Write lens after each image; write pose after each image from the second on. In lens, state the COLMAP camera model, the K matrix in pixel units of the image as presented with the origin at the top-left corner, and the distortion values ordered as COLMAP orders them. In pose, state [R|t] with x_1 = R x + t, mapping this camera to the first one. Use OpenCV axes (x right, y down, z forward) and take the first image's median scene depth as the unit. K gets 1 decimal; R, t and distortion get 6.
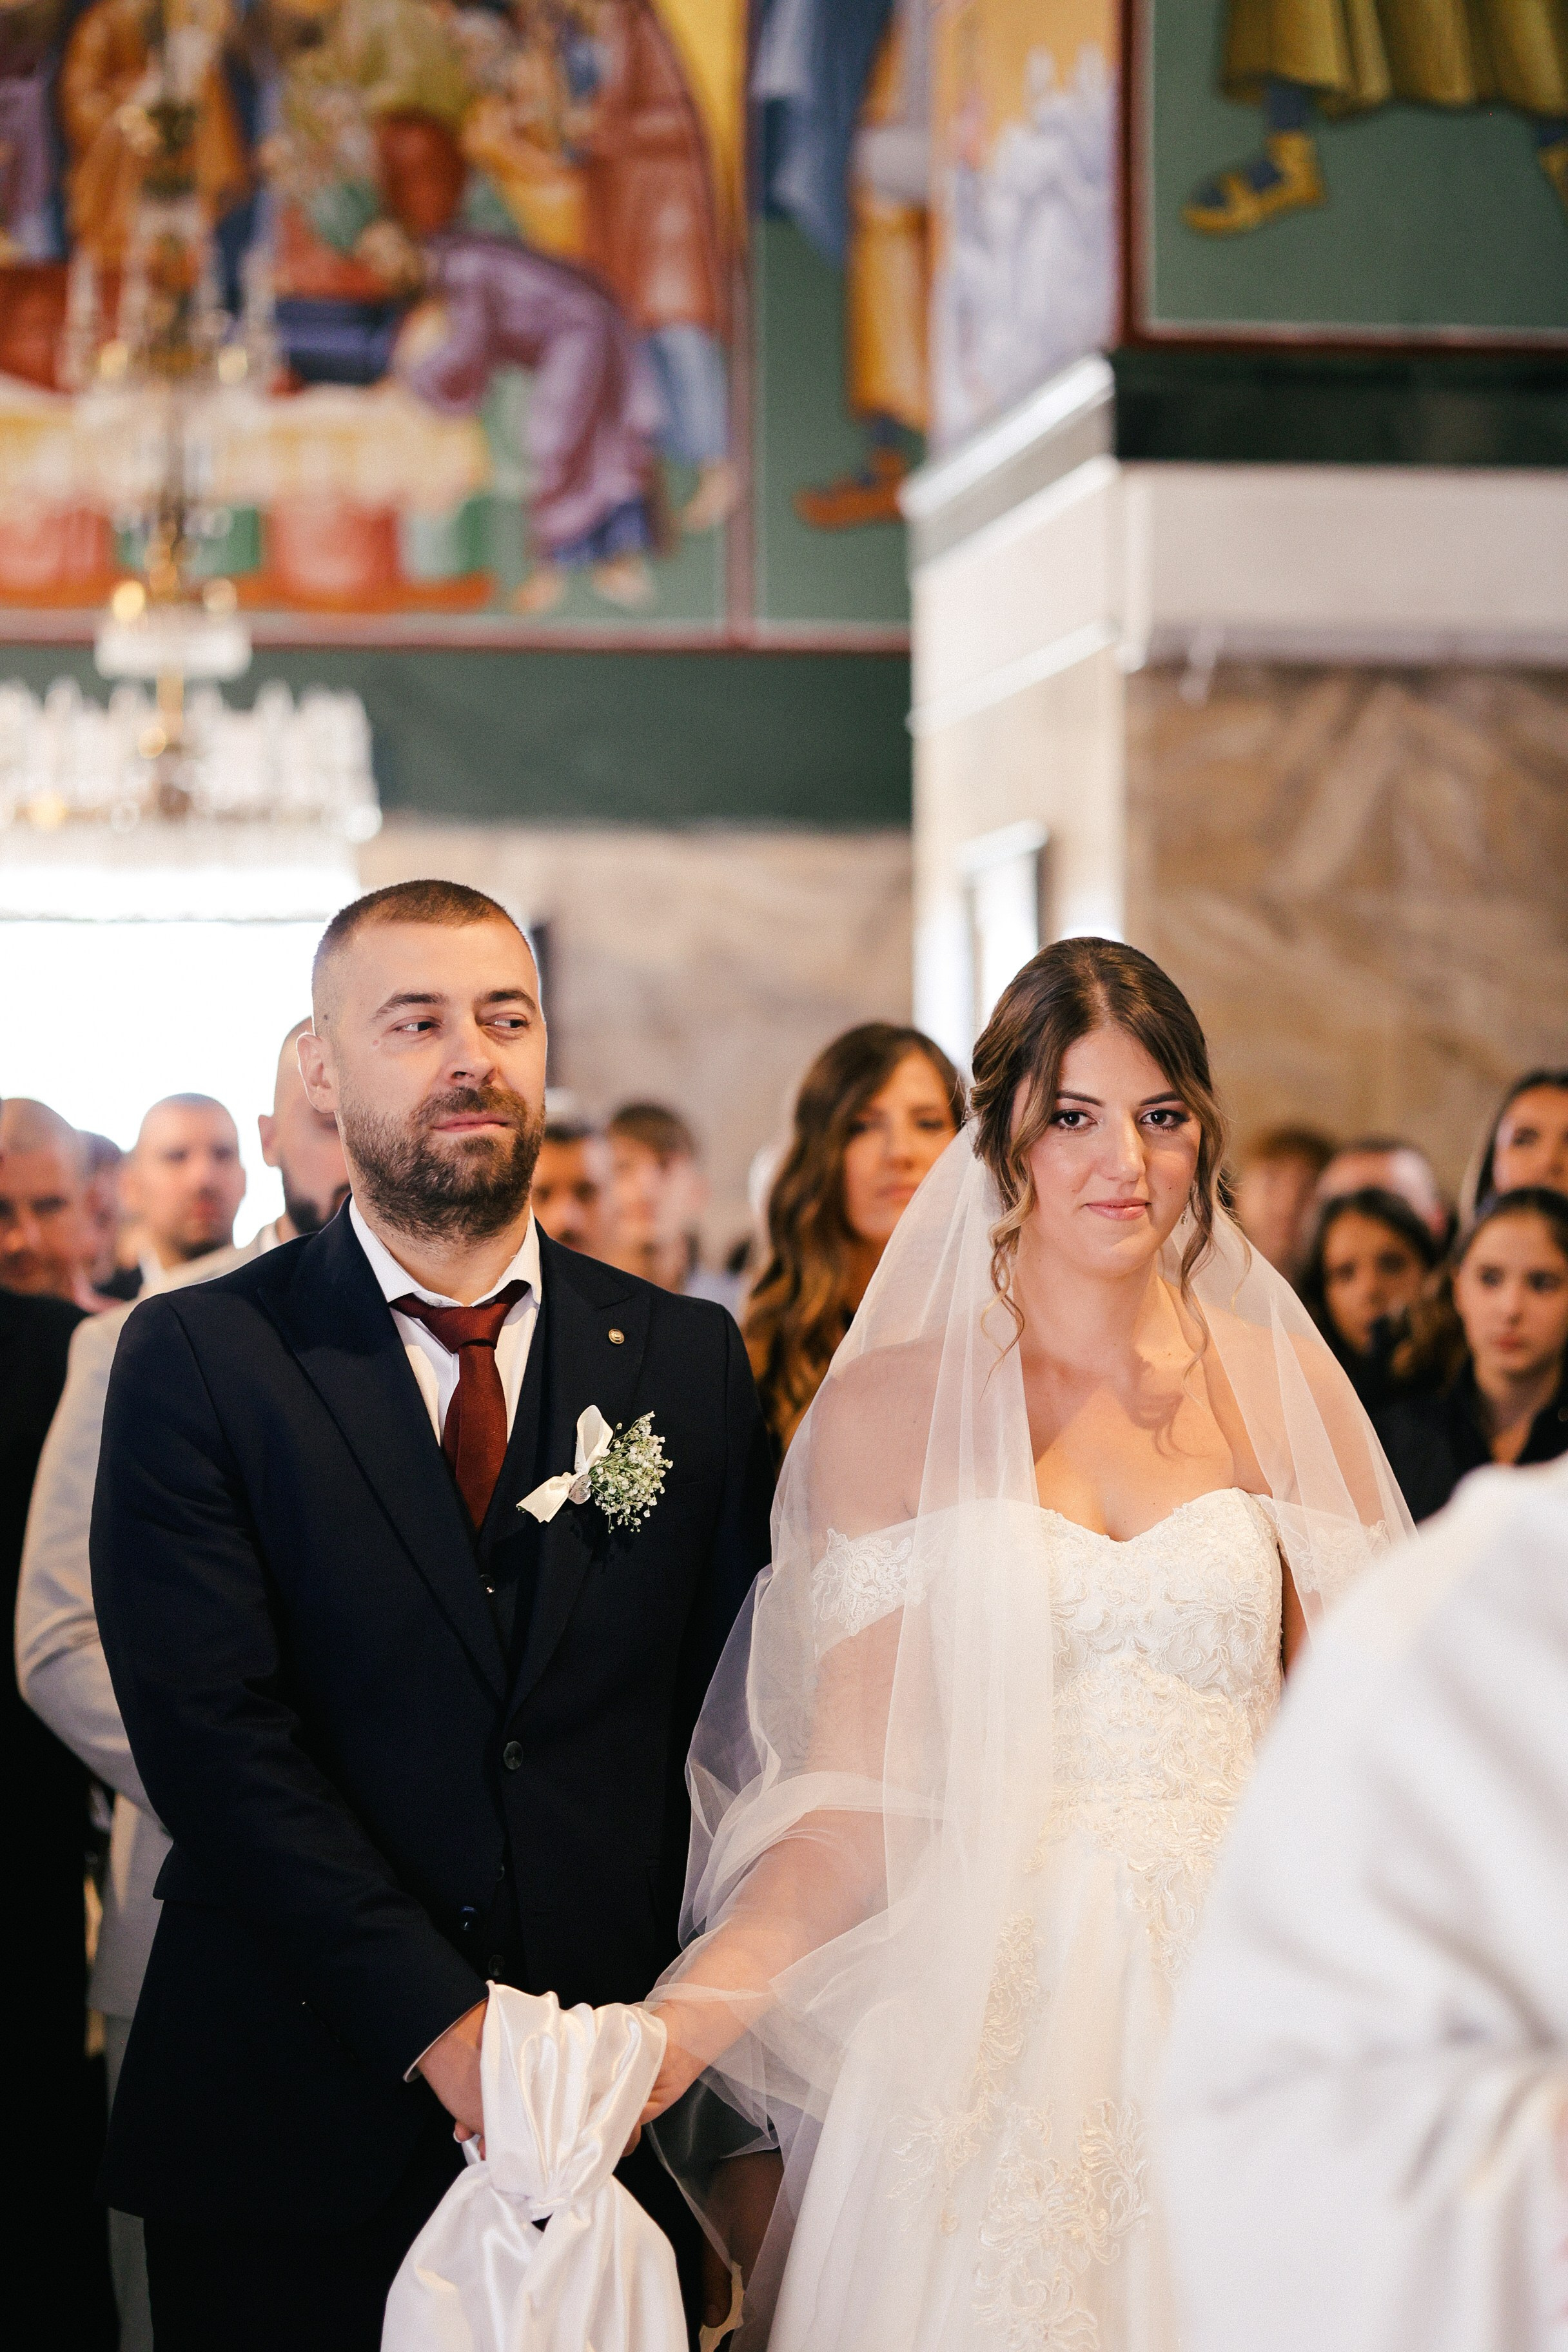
lens RADIAL K [[5860.3, 0, 614.8], [0, 5860.3, 1126.1], [0, 0, 1]] dist [0.478912, 0.000000]
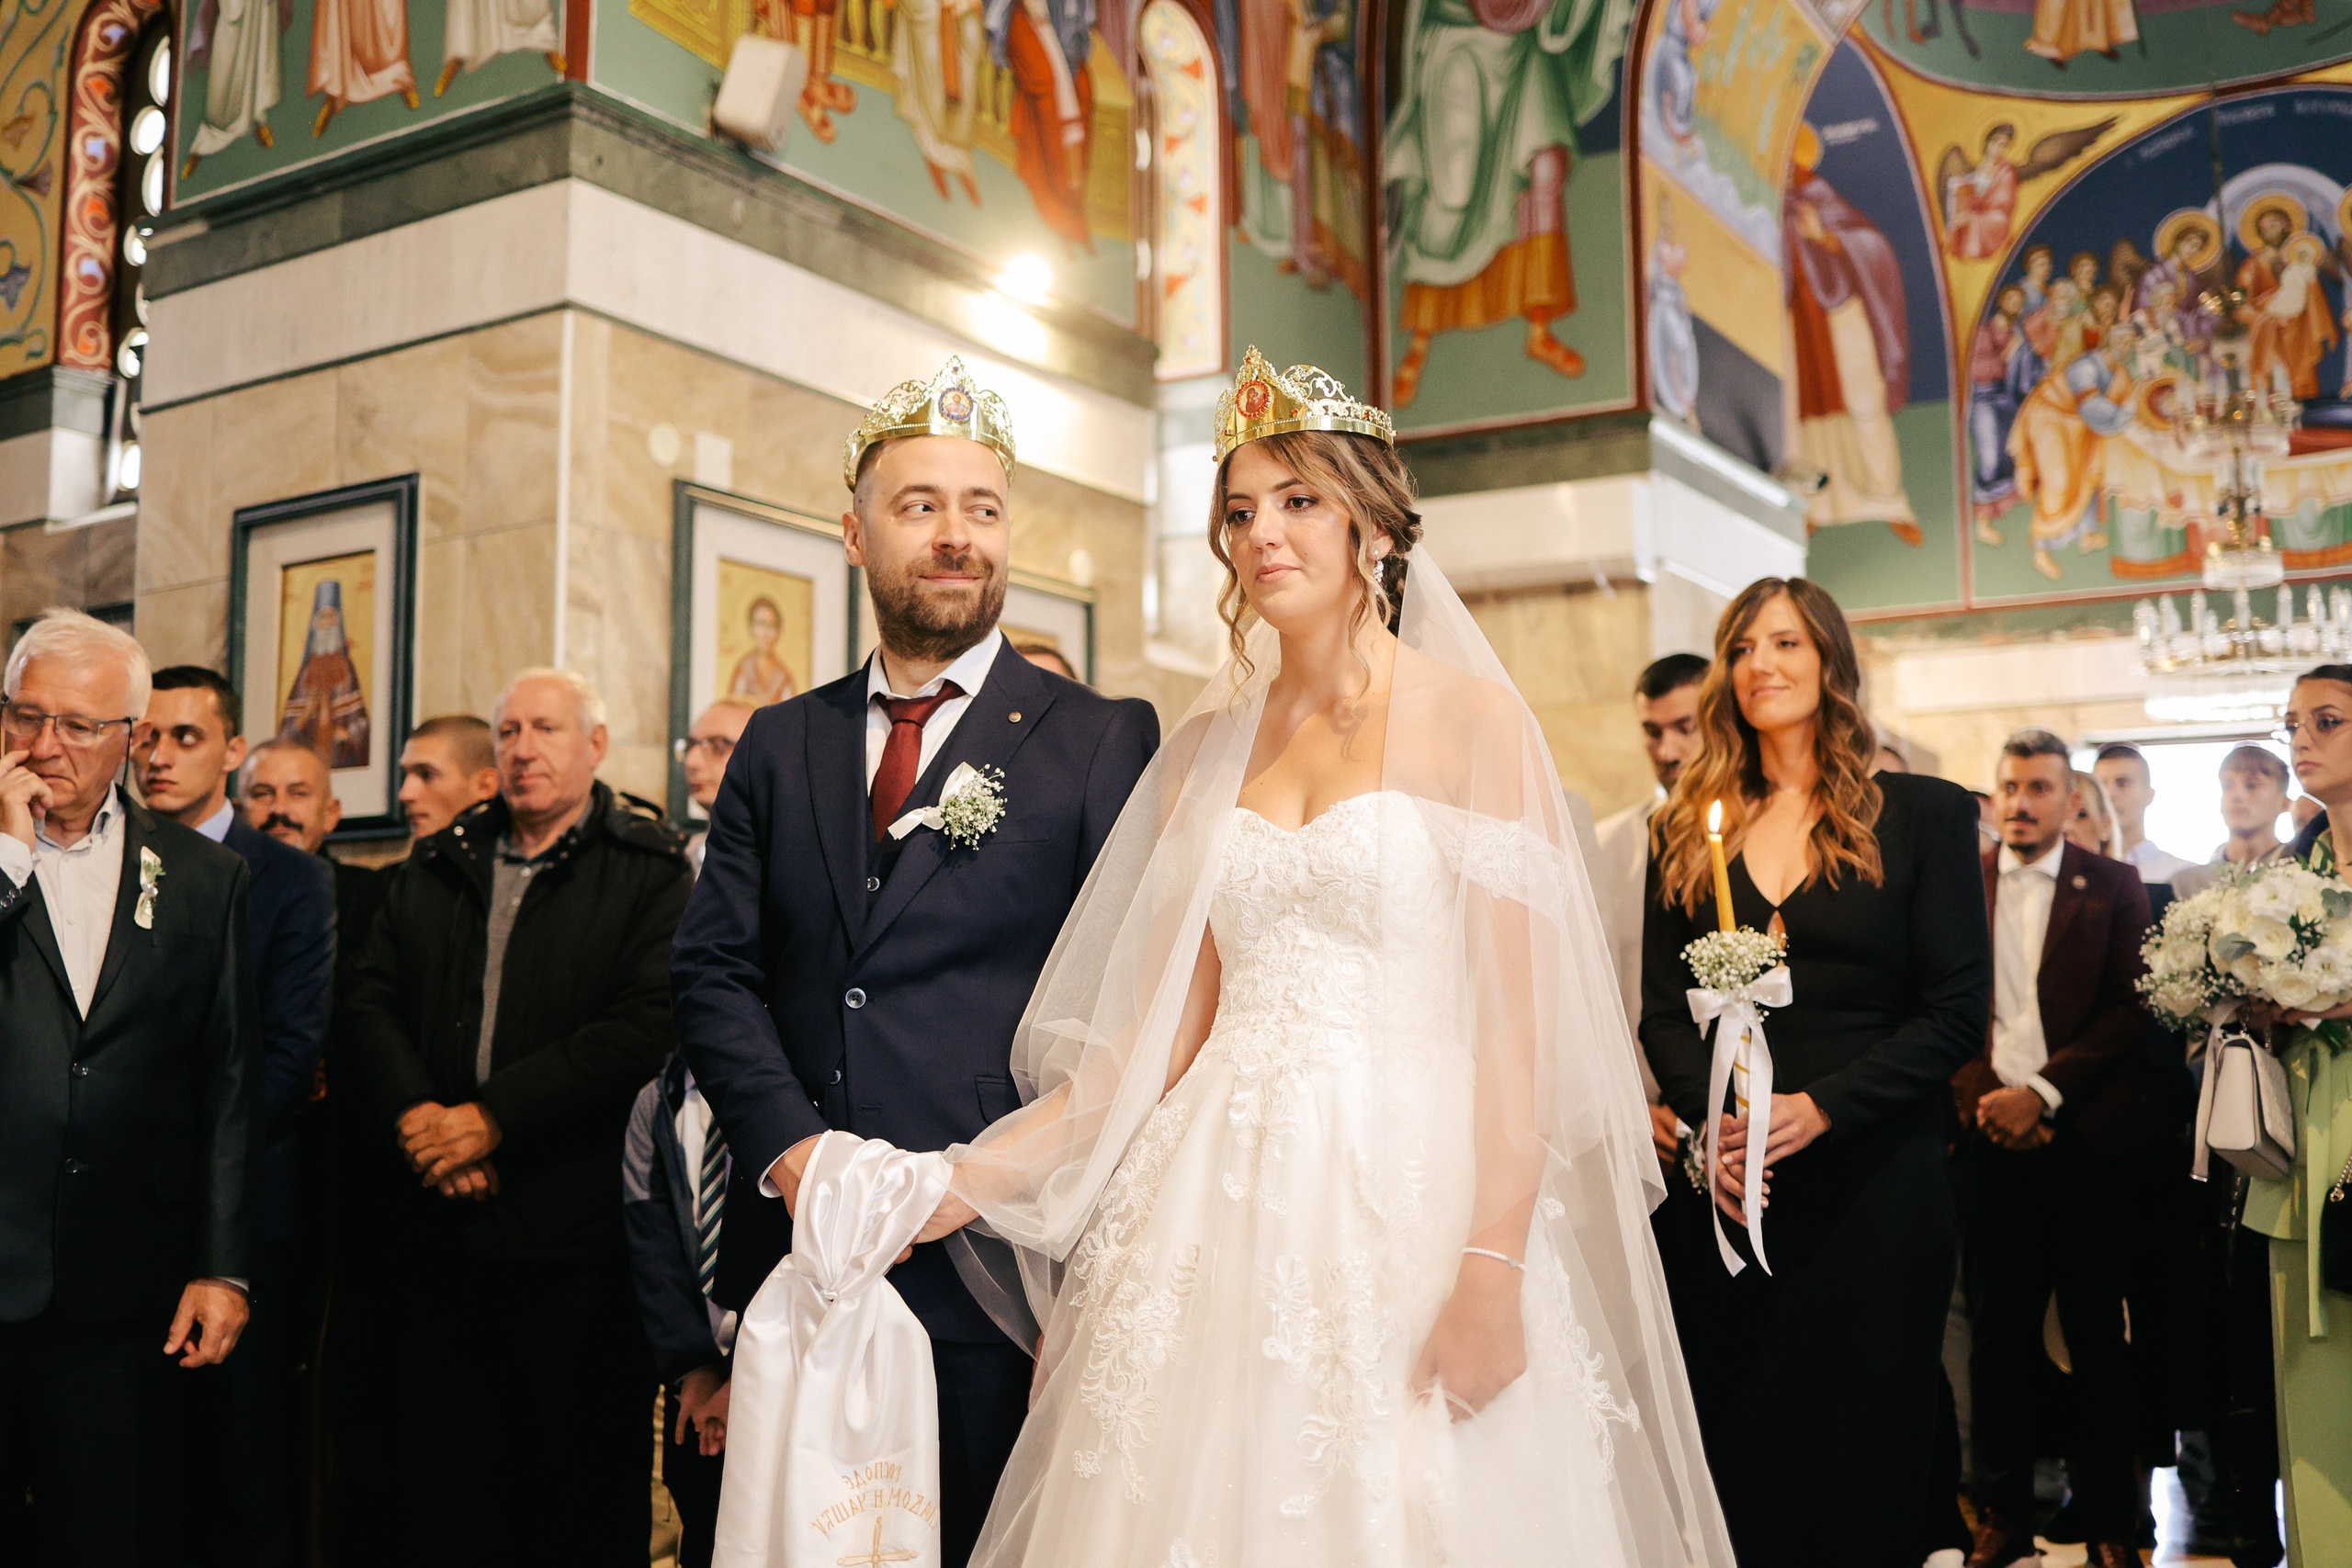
lens RADIAL K [[2409.1, 0, 1189.4], [0, 2409.1, 831.4], [0, 0, 1]] dist [-0.059462, 0.000000]
pose [[0.753027, -0.061334, -0.655125, 0.195506], [0.024934, 0.997591, -0.064737, 0.048712], [0.657517, 0.032414, 0.752742, 0.276524]]
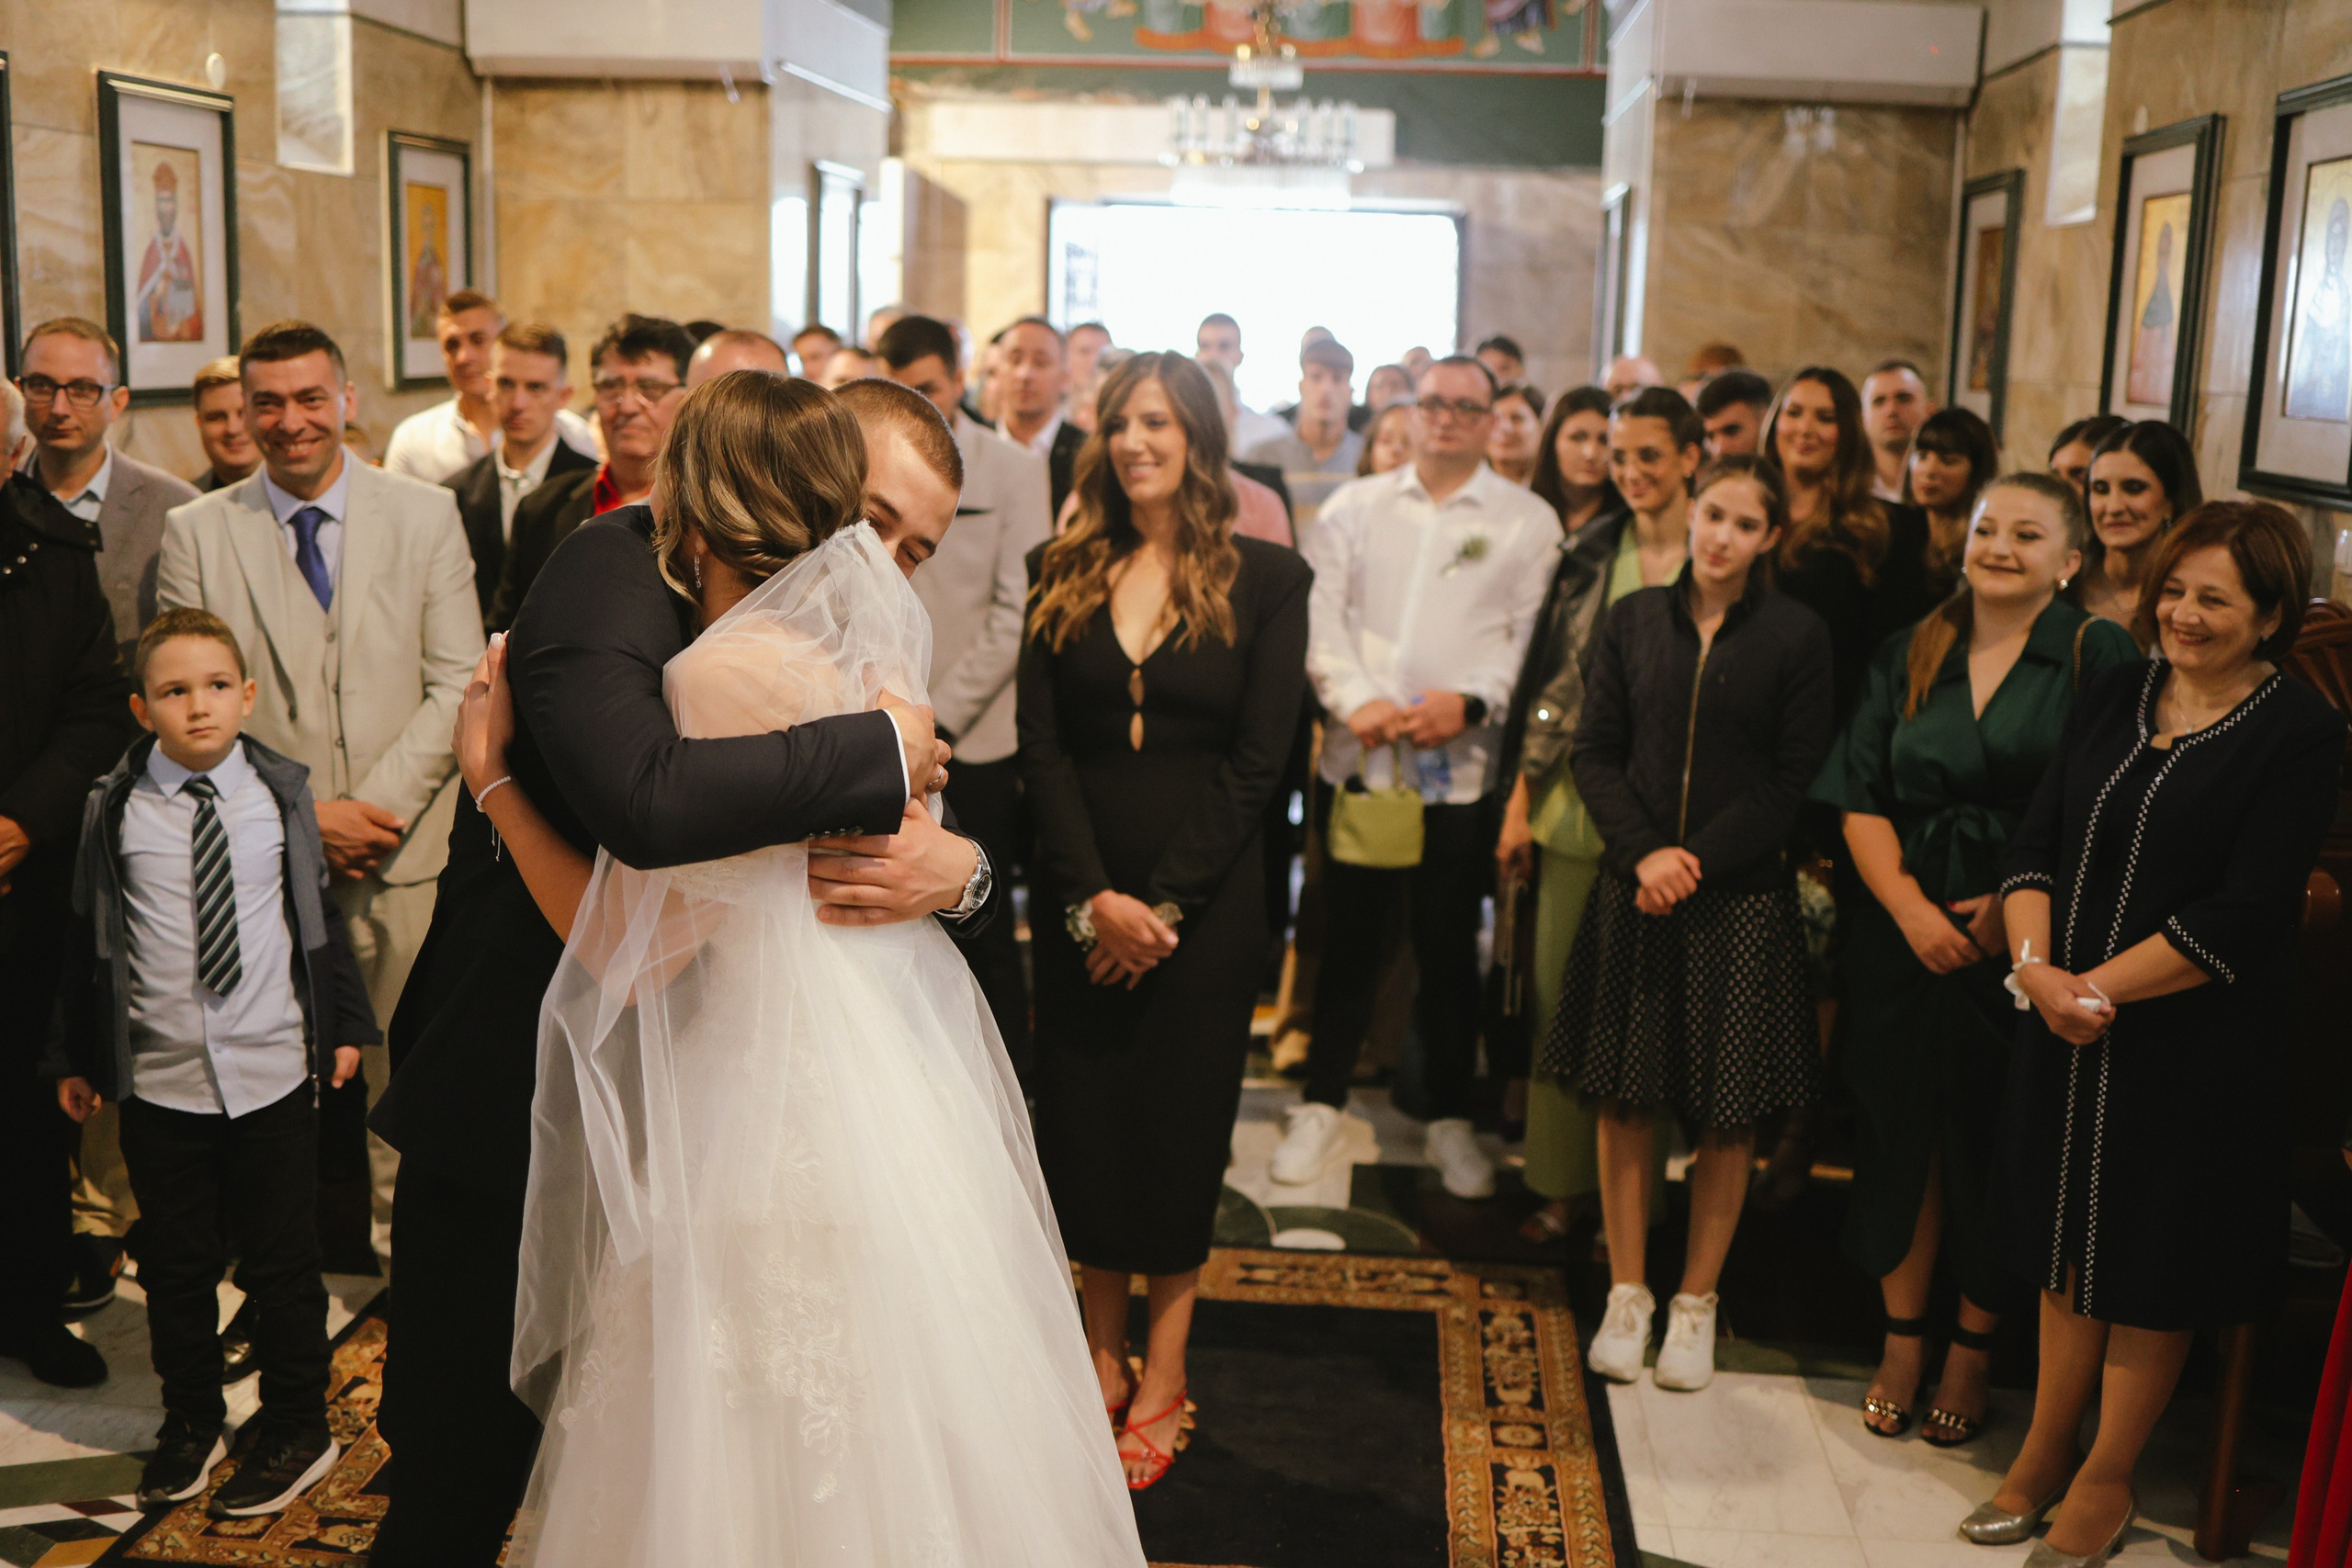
lens RADIAL K [[2409.1, 0, 1173.6], [0, 2409.1, 803.7], [0, 0, 1]] dist [-0.059462, 0.000000]
pose [[0.965655, 0.080156, -0.247156, 0.142613], [-0.023212, 0.974036, 0.225200, -0.027789], [0.258790, -0.211729, 0.942443, 0.206280]]
